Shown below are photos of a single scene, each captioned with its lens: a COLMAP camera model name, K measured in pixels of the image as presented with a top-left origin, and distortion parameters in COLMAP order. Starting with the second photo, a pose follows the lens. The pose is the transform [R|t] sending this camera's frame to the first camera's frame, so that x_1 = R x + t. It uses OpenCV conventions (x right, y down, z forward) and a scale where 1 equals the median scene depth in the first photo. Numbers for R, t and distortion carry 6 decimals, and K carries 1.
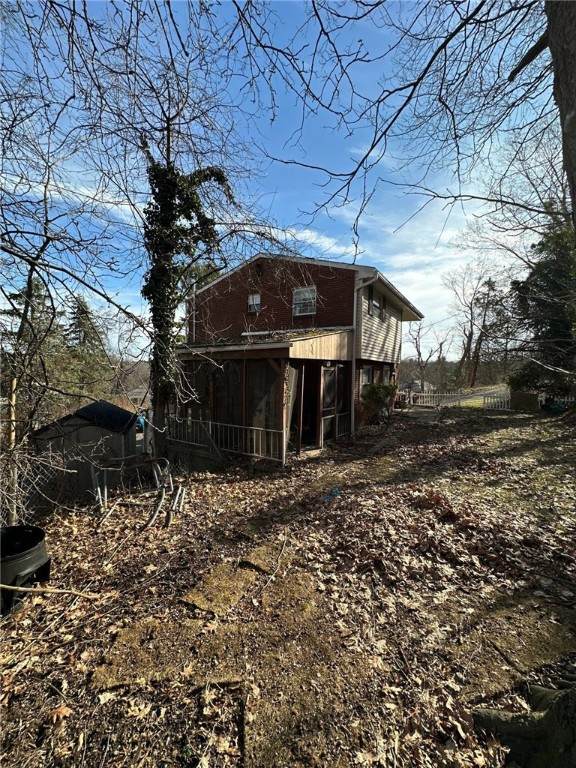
lens RADIAL K [[308.3, 0, 288.0], [0, 308.3, 384.0], [0, 0, 1]] dist [-0.000104, 0.000024]
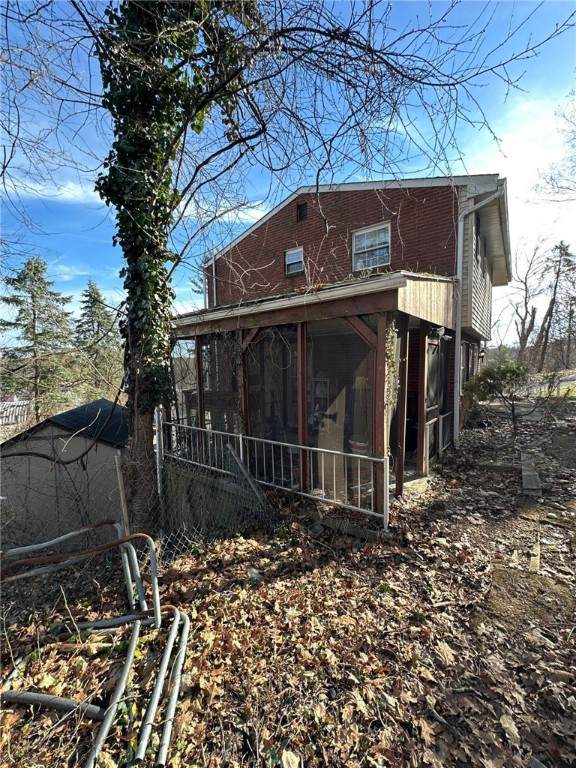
lens RADIAL K [[308.3, 0, 288.0], [0, 308.3, 384.0], [0, 0, 1]] dist [-0.000104, 0.000024]
pose [[0.996205, -0.025653, -0.083166, -0.114648], [0.027664, 0.999350, 0.023118, 0.013572], [0.082519, -0.025331, 0.996267, 0.438732]]
